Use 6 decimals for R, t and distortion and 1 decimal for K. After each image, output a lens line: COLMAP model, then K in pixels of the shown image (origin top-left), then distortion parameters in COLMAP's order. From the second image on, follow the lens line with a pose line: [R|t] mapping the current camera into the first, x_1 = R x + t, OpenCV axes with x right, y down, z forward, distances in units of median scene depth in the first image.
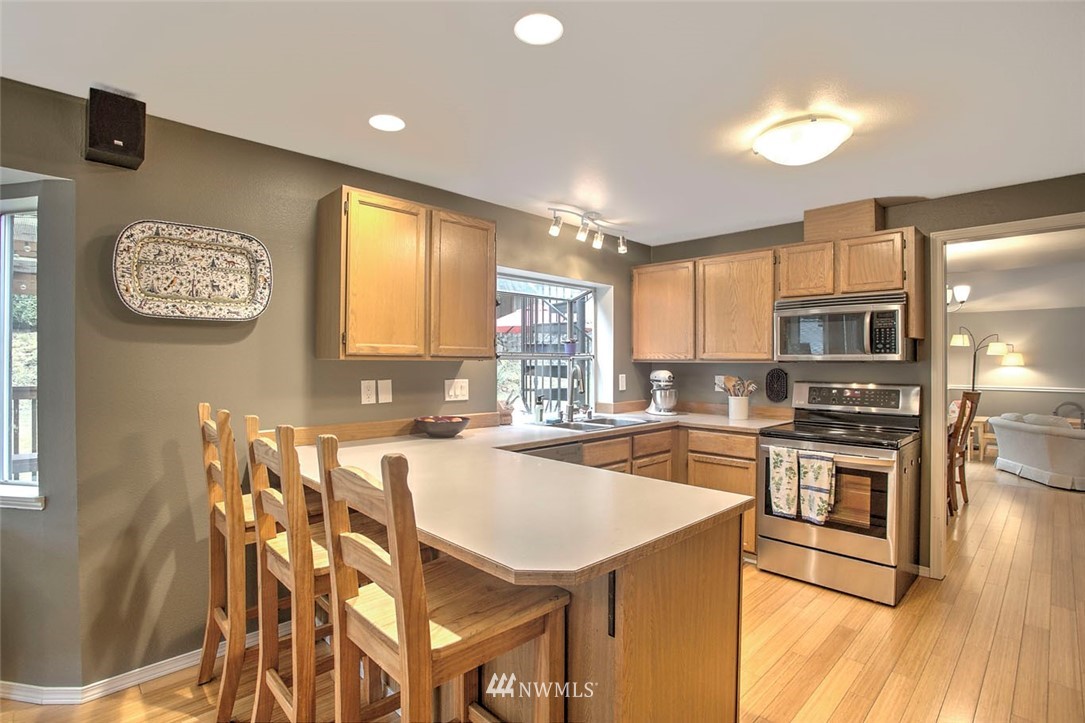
lens RADIAL K [[530.9, 0, 532.8], [0, 530.9, 362.8], [0, 0, 1]] dist [-0.066717, 0.023991]
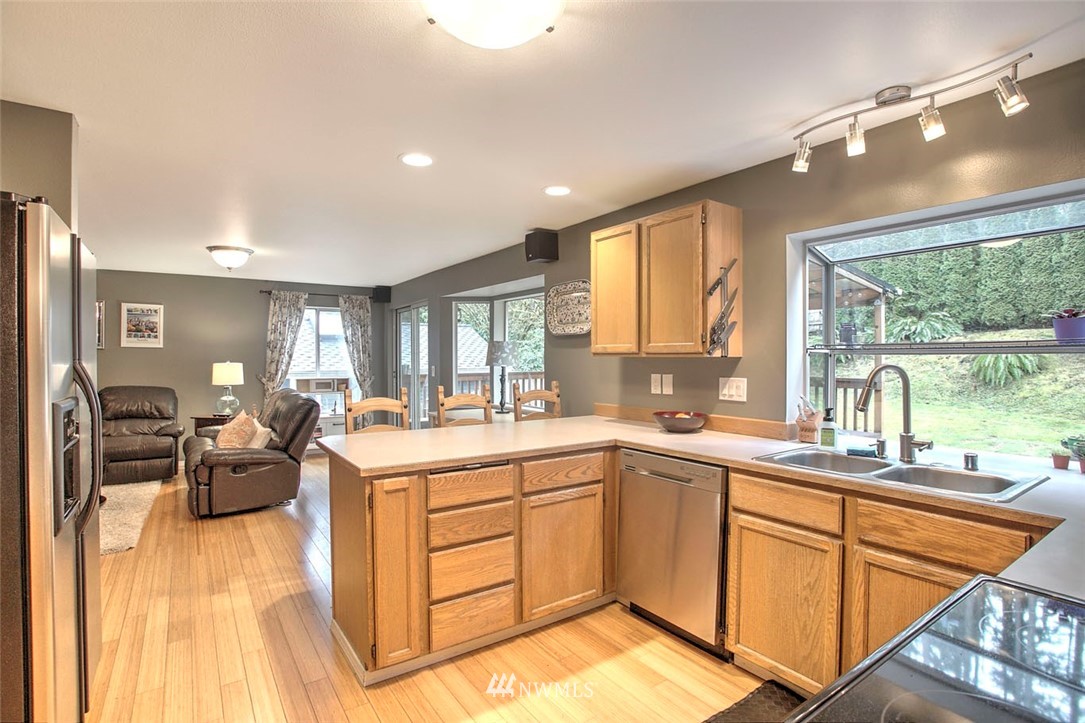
lens RADIAL K [[530.9, 0, 540.1], [0, 530.9, 360.2], [0, 0, 1]] dist [-0.066717, 0.023991]
pose [[-0.156627, 0.001032, -0.987657, 0.837171], [-0.001645, 0.999998, 0.001305, 0.000758], [0.987656, 0.001829, -0.156625, 0.857183]]
